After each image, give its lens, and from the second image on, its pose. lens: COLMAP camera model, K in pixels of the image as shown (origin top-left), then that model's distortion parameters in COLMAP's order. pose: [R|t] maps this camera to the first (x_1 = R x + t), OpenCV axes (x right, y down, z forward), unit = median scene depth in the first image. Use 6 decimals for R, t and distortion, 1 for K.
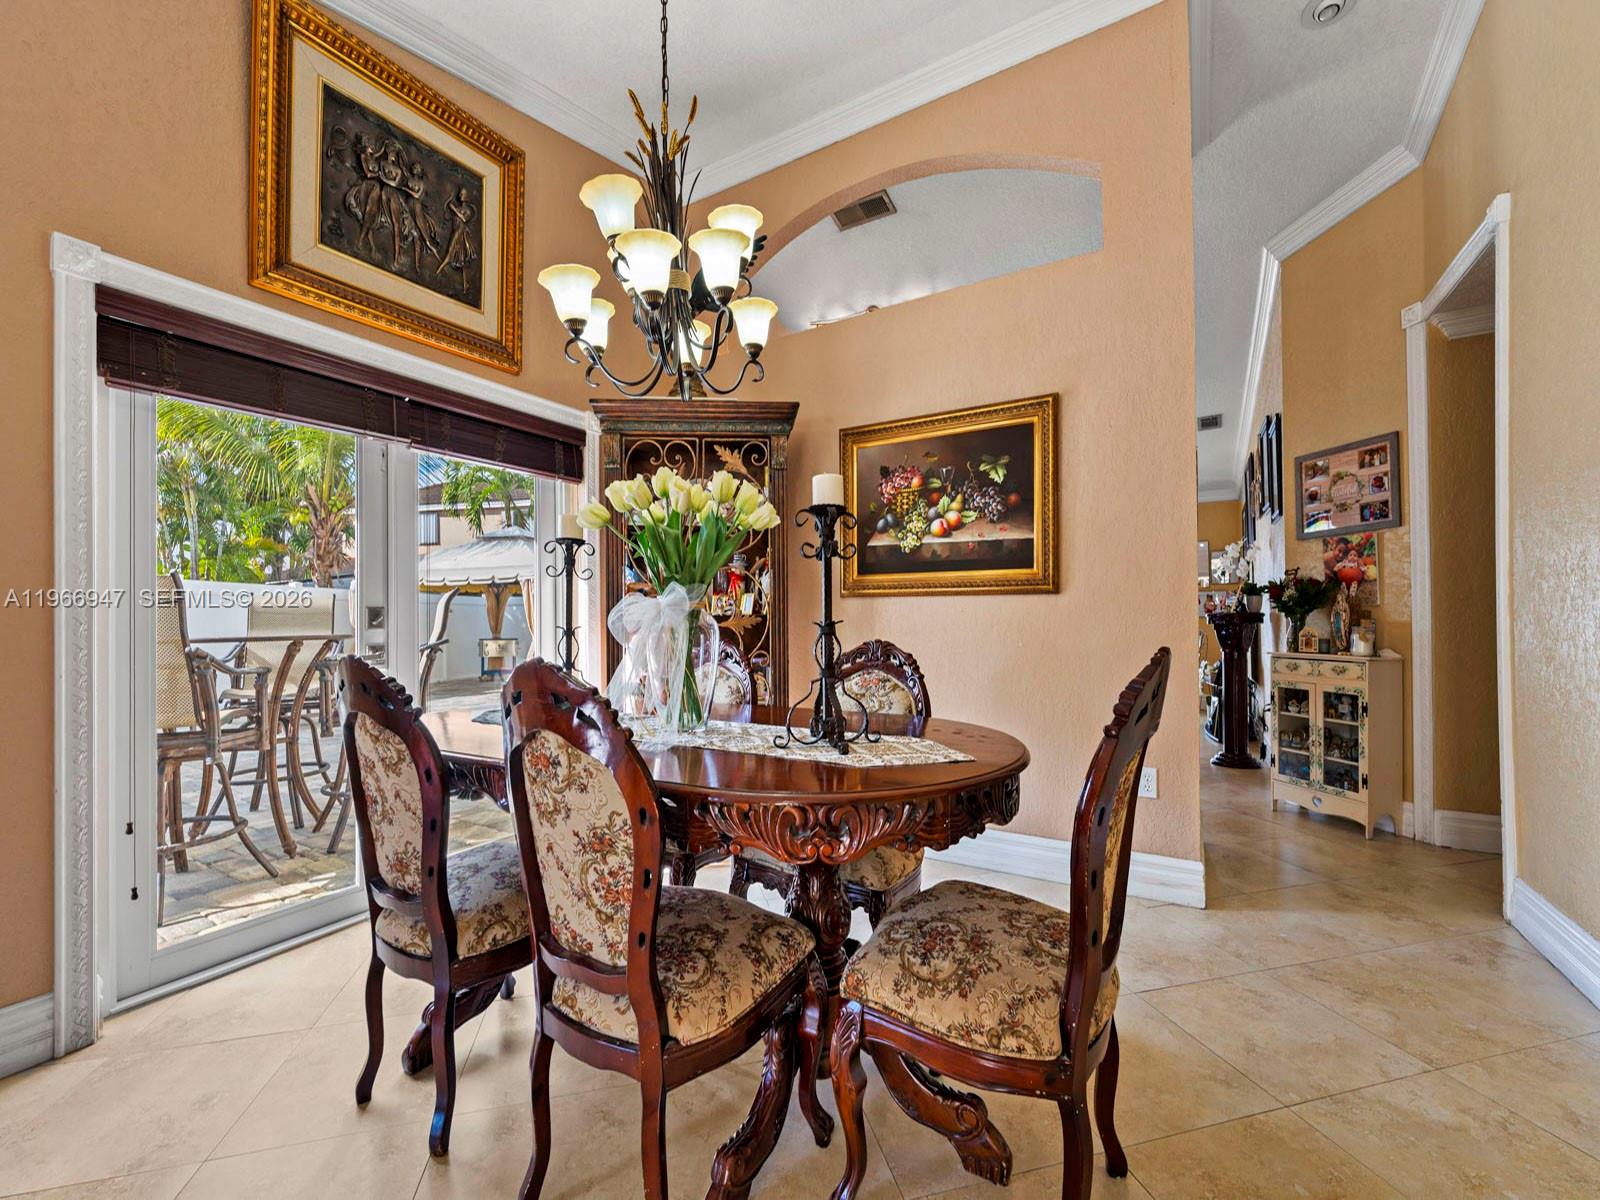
lens RADIAL K [[649.7, 0, 799.1], [0, 649.7, 612.8], [0, 0, 1]] dist [0.002442, -0.001877]
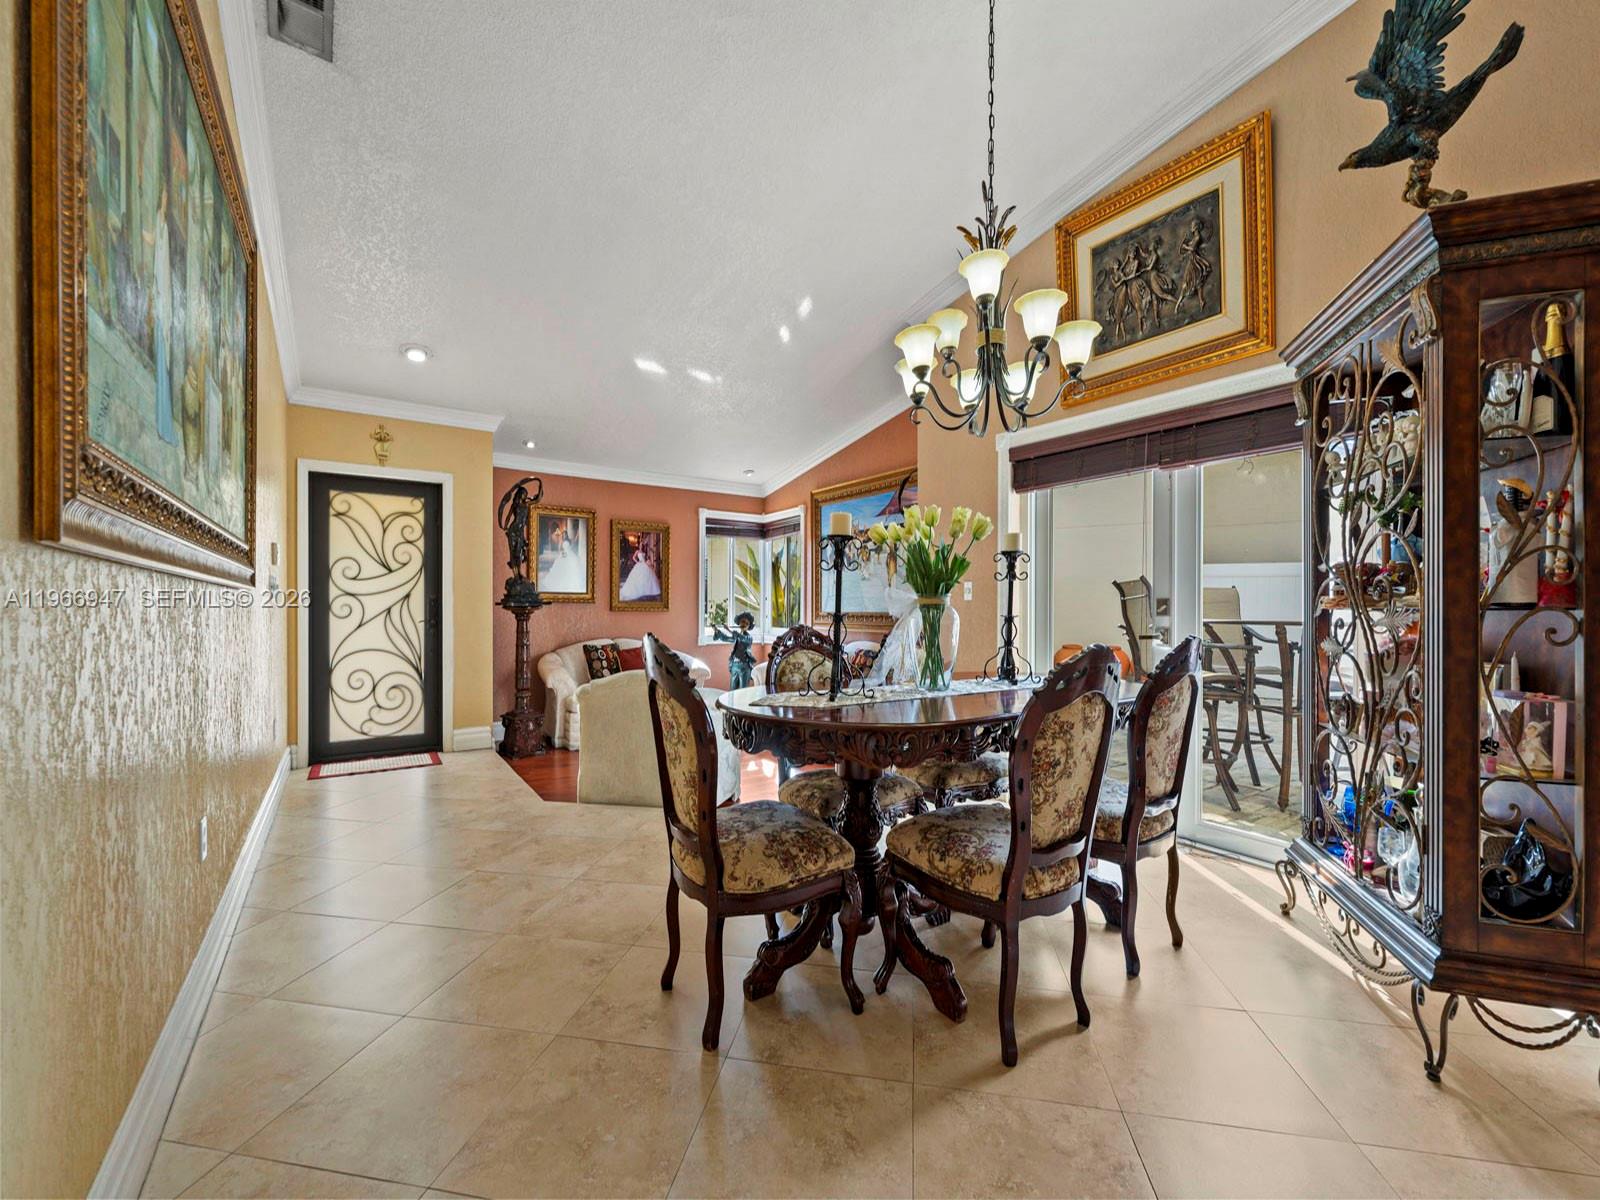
lens RADIAL K [[649.7, 0, 793.4], [0, 649.7, 608.8], [0, 0, 1]] dist [0.002442, -0.001877]
pose [[-0.415510, 0.013466, -0.909489, 0.704892], [0.008169, 0.999905, 0.011073, -0.006889], [0.909552, -0.002829, -0.415581, 0.754246]]
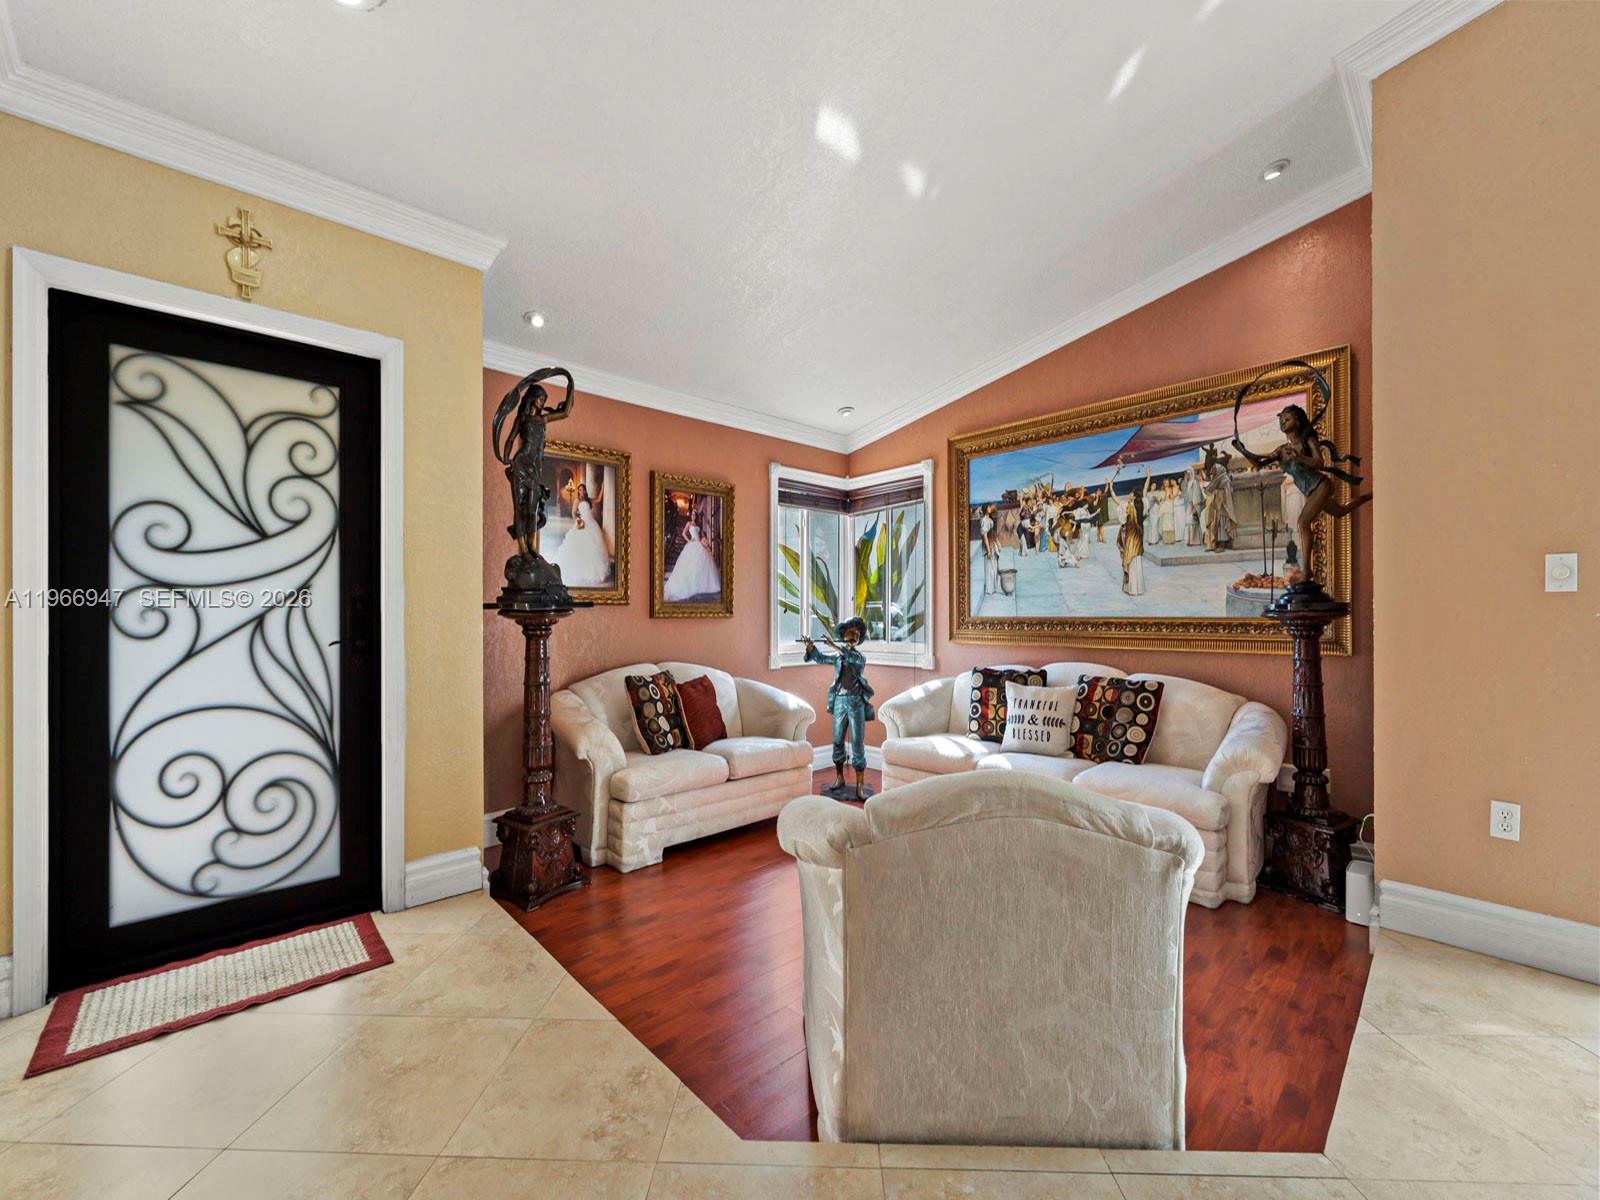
lens RADIAL K [[649.7, 0, 793.5], [0, 649.7, 609.8], [0, 0, 1]] dist [0.002442, -0.001877]
pose [[-0.281737, 0.009985, -0.959440, 0.174371], [0.012438, 0.999900, 0.006754, -0.002750], [0.959411, -0.010030, -0.281833, -0.068419]]
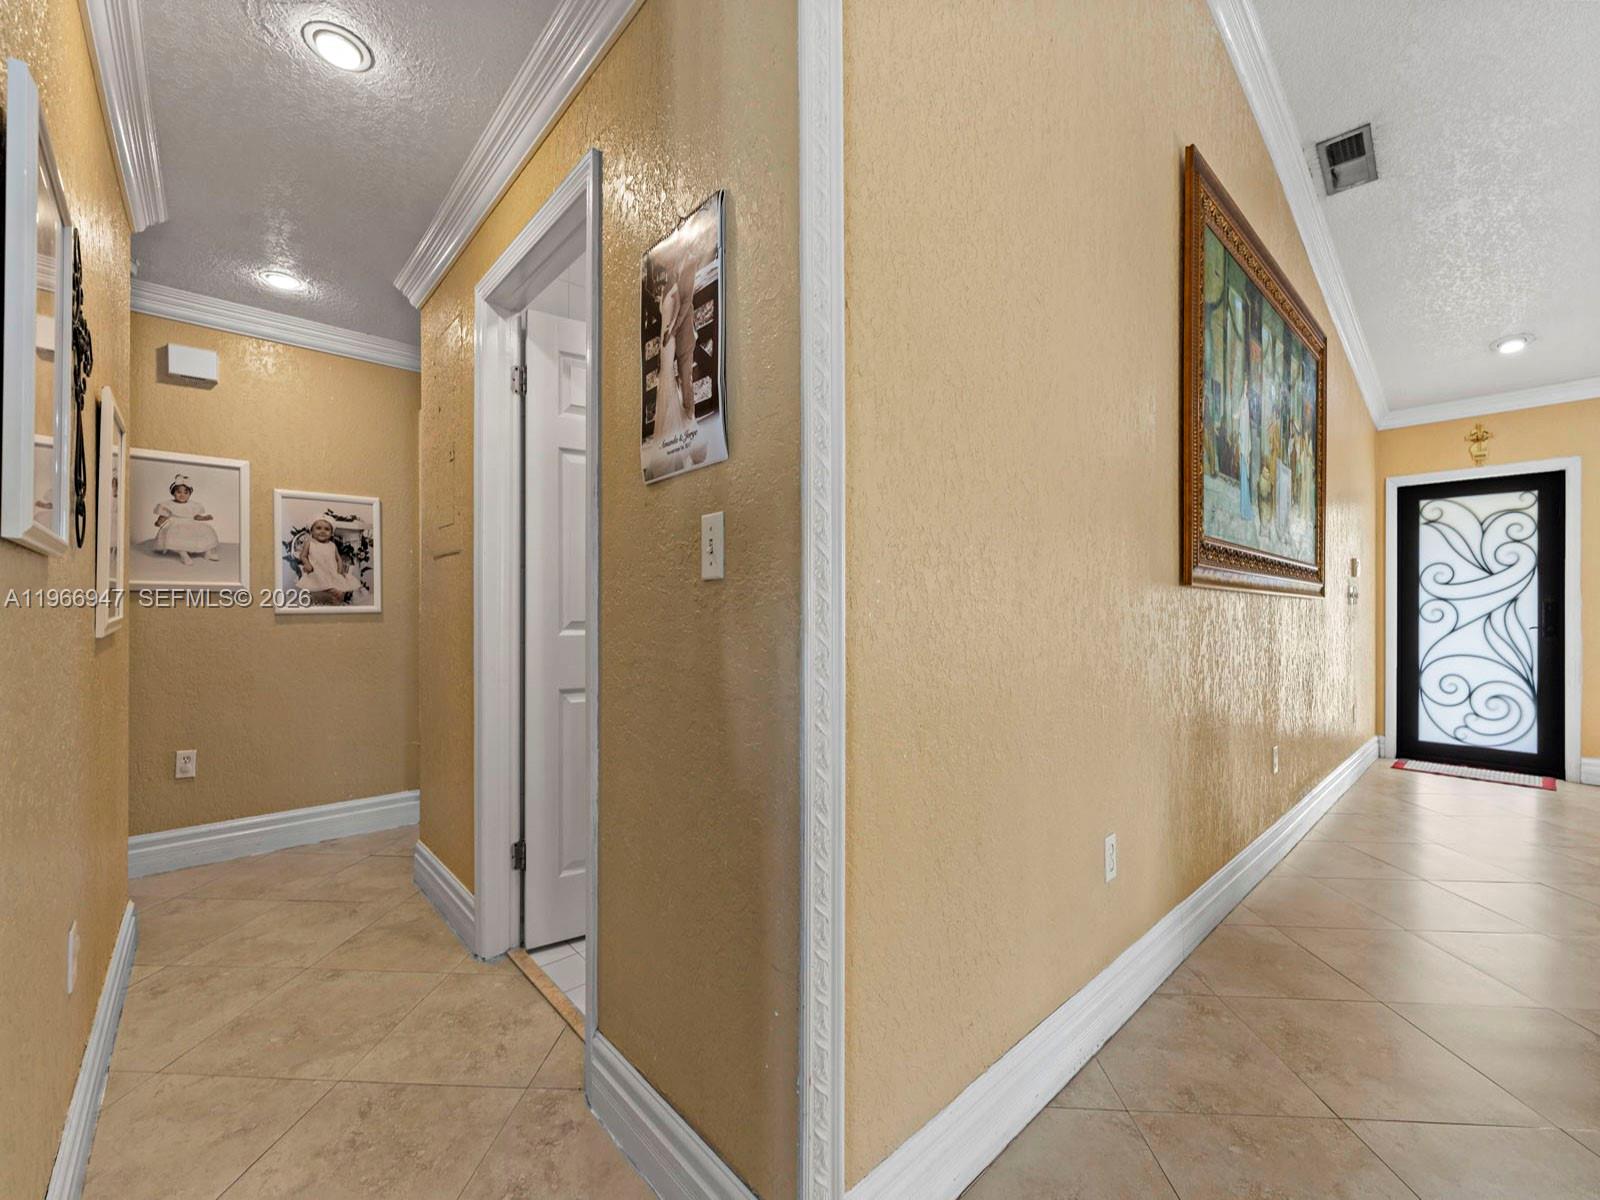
lens RADIAL K [[649.7, 0, 793.1], [0, 649.7, 608.6], [0, 0, 1]] dist [0.002442, -0.001877]
pose [[-0.956696, 0.009159, 0.290944, 0.785390], [0.007086, 0.999941, -0.008177, -0.008537], [-0.291002, -0.005761, -0.956705, 1.138265]]
